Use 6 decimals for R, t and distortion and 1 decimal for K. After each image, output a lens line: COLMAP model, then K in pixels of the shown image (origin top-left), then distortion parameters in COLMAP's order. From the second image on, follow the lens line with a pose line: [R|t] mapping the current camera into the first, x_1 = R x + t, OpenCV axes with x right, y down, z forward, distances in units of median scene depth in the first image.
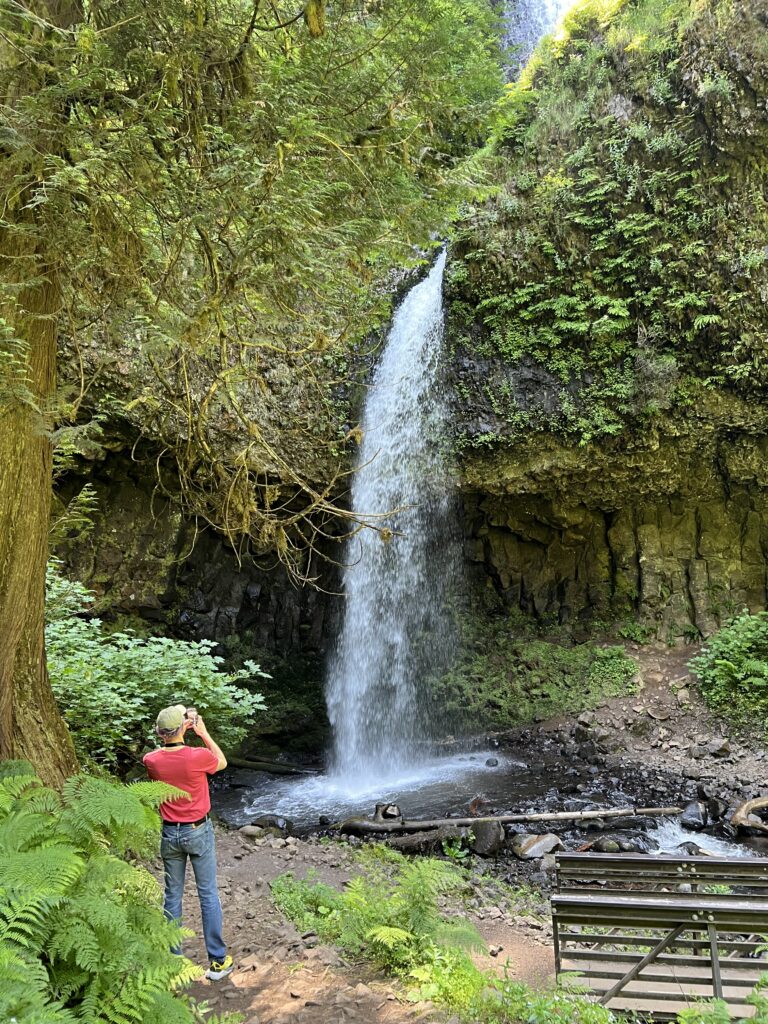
lens RADIAL K [[791.0, 0, 384.0], [0, 791.0, 512.0], [0, 0, 1]] dist [0.116081, -0.249029]
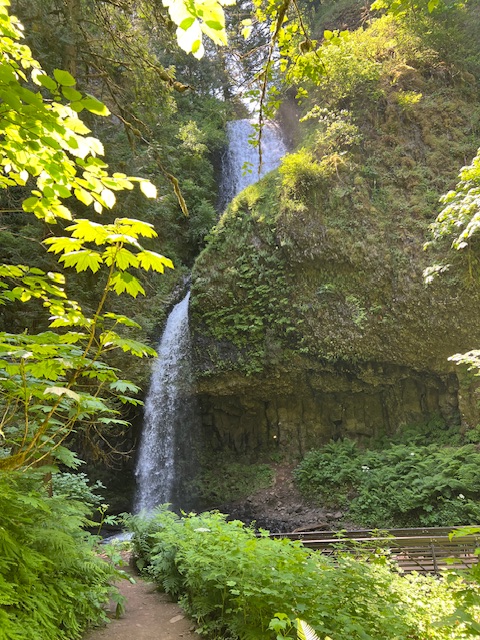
lens RADIAL K [[494.3, 0, 240.0], [0, 494.3, 320.0], [0, 0, 1]] dist [0.116081, -0.249029]
pose [[0.994577, -0.004296, 0.103914, 0.076880], [0.014976, 0.994650, -0.102215, -0.099650], [-0.102918, 0.103216, 0.989320, -0.446461]]
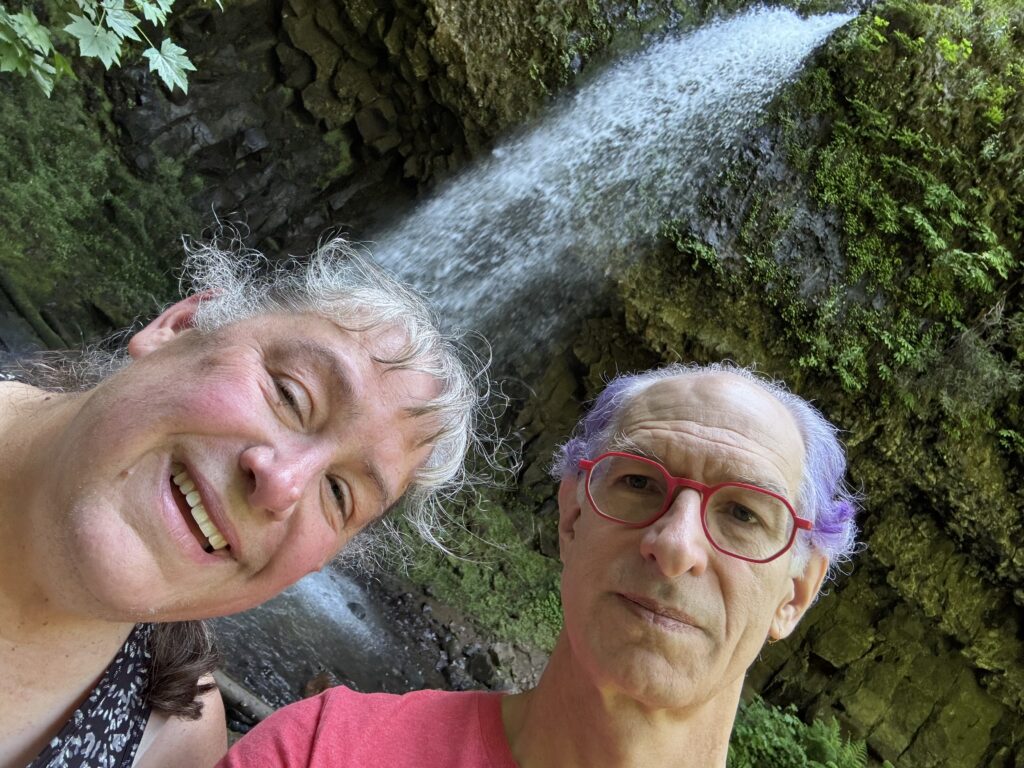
lens RADIAL K [[748.3, 0, 494.9], [0, 748.3, 408.2], [0, 0, 1]] dist [0.073076, -0.111625]
pose [[0.659819, 0.711758, 0.240913, -0.040444], [-0.731665, 0.681593, -0.009809, 0.128212], [-0.171186, -0.169795, 0.970497, 0.425869]]
